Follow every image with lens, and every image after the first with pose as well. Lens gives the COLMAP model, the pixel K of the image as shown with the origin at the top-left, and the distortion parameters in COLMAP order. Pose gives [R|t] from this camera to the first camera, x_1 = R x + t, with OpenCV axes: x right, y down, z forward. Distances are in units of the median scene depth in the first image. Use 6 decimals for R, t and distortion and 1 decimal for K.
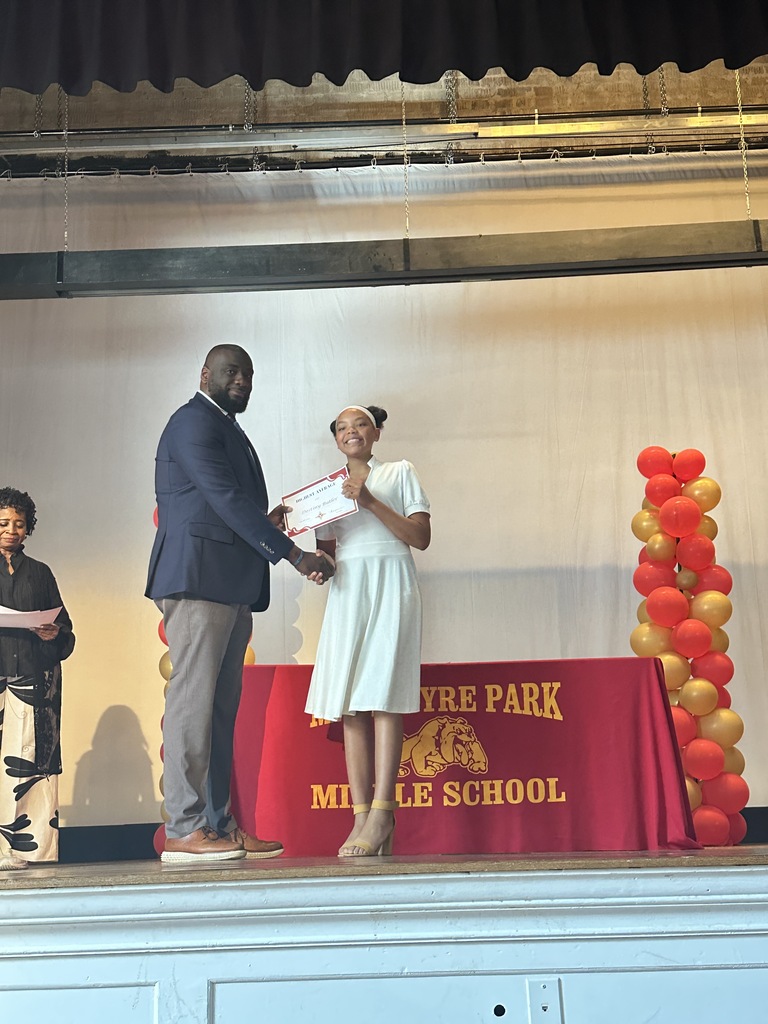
lens RADIAL K [[1269.0, 0, 369.2], [0, 1269.0, 524.3], [0, 0, 1]] dist [0.082433, 0.000000]
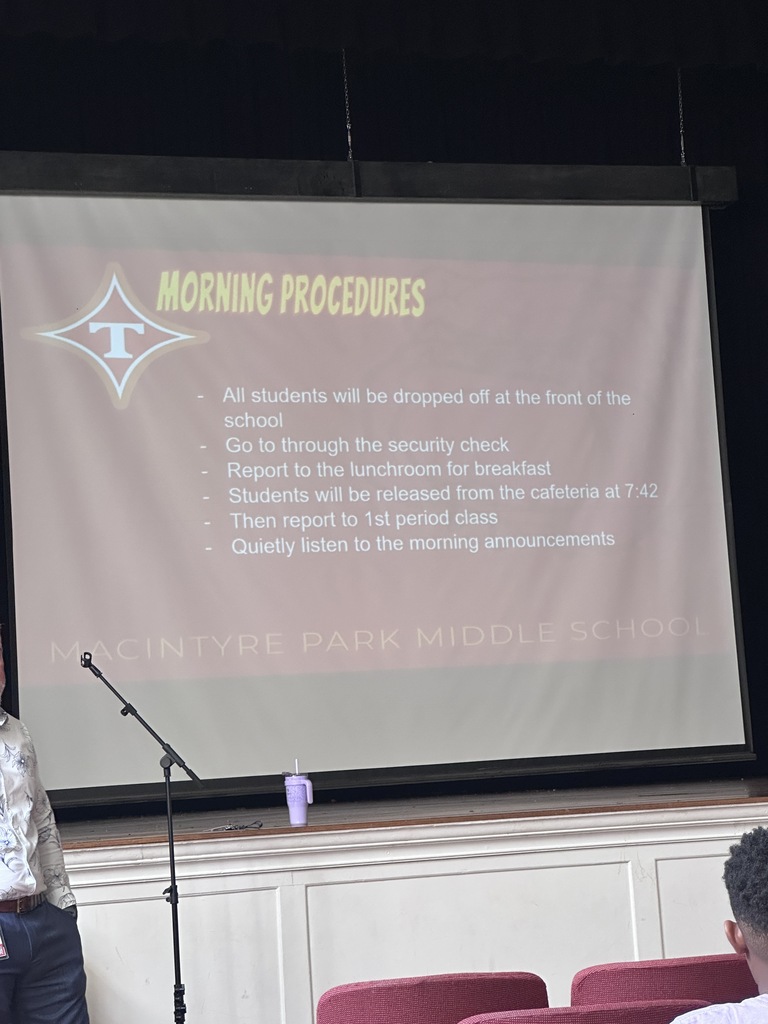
lens RADIAL K [[2319.6, 0, 379.7], [0, 2319.6, 487.5], [0, 0, 1]] dist [0.180191, 0.000000]
pose [[0.947370, 0.010316, 0.319975, -1.630868], [-0.052162, 0.991098, 0.122488, -0.596600], [-0.315863, -0.132732, 0.939475, -2.062352]]
